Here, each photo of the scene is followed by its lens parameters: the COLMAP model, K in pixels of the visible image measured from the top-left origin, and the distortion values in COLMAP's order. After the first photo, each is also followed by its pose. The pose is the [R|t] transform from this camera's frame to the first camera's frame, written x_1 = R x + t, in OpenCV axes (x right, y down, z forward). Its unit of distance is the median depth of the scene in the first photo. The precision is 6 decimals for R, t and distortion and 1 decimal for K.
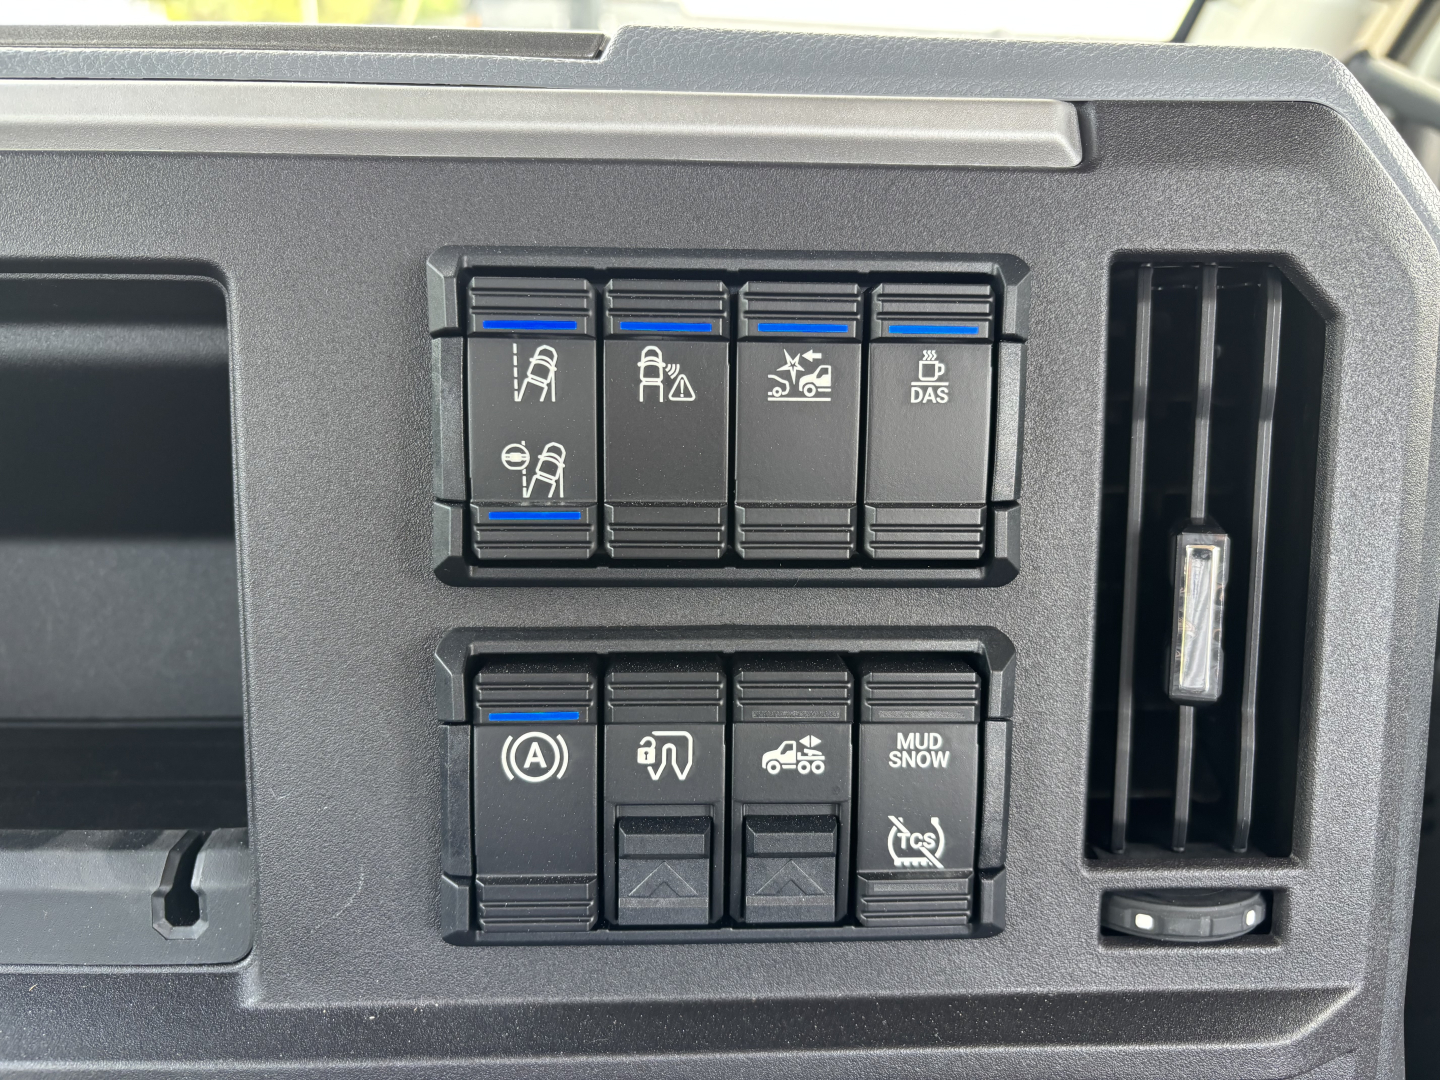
lens RADIAL K [[1087.0, 0, 717.9], [0, 1087.0, 534.0], [0, 0, 1]] dist [-0.017948, -0.001520]
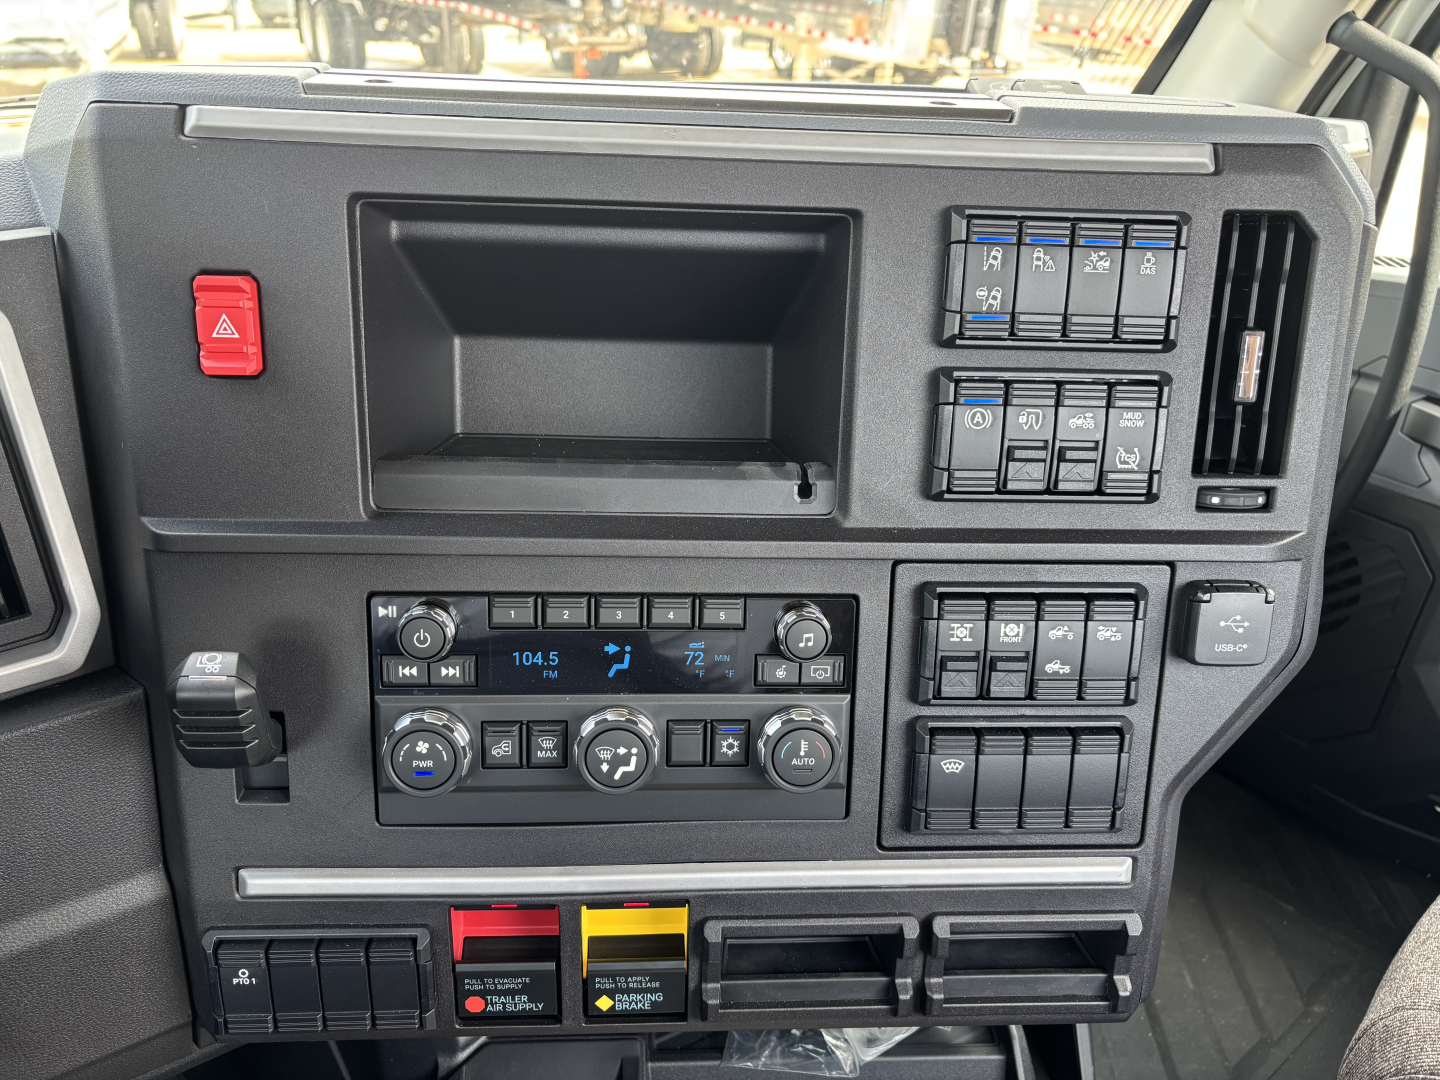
lens RADIAL K [[1094.6, 0, 727.6], [0, 1094.6, 548.1], [0, 0, 1]] dist [0.054633, -0.051118]
pose [[0.999066, 0.011841, 0.041565, -0.820086], [-0.016353, 0.993802, 0.109952, 0.227693], [-0.040005, -0.110529, 0.993067, -1.455230]]
